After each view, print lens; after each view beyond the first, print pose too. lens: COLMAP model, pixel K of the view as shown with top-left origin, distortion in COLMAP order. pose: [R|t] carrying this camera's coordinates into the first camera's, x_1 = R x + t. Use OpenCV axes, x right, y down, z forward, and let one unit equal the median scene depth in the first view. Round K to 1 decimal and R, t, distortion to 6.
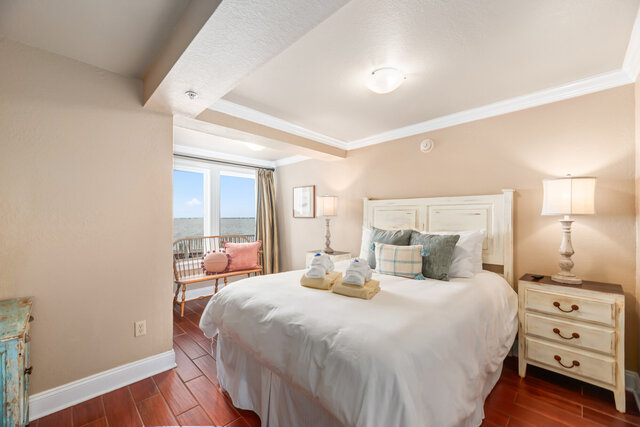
lens RADIAL K [[258.6, 0, 320.0], [0, 258.6, 213.5], [0, 0, 1]] dist [0.001034, 0.000069]
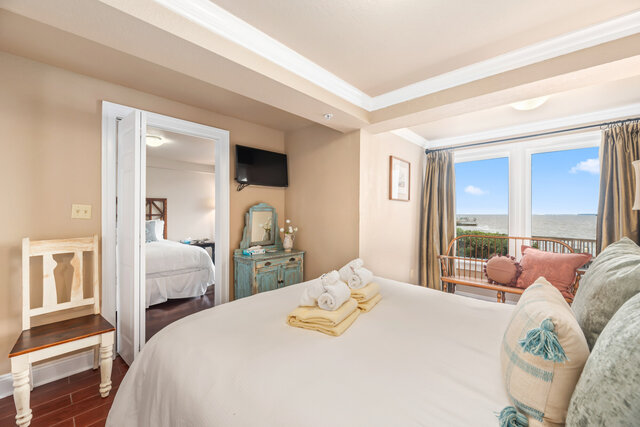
lens RADIAL K [[258.6, 0, 320.0], [0, 258.6, 213.5], [0, 0, 1]] dist [0.001034, 0.000069]
pose [[0.024558, -0.000709, -0.999698, 0.374893], [0.007272, 0.999973, -0.000531, 0.013851], [0.999672, -0.007256, 0.024563, 0.438116]]
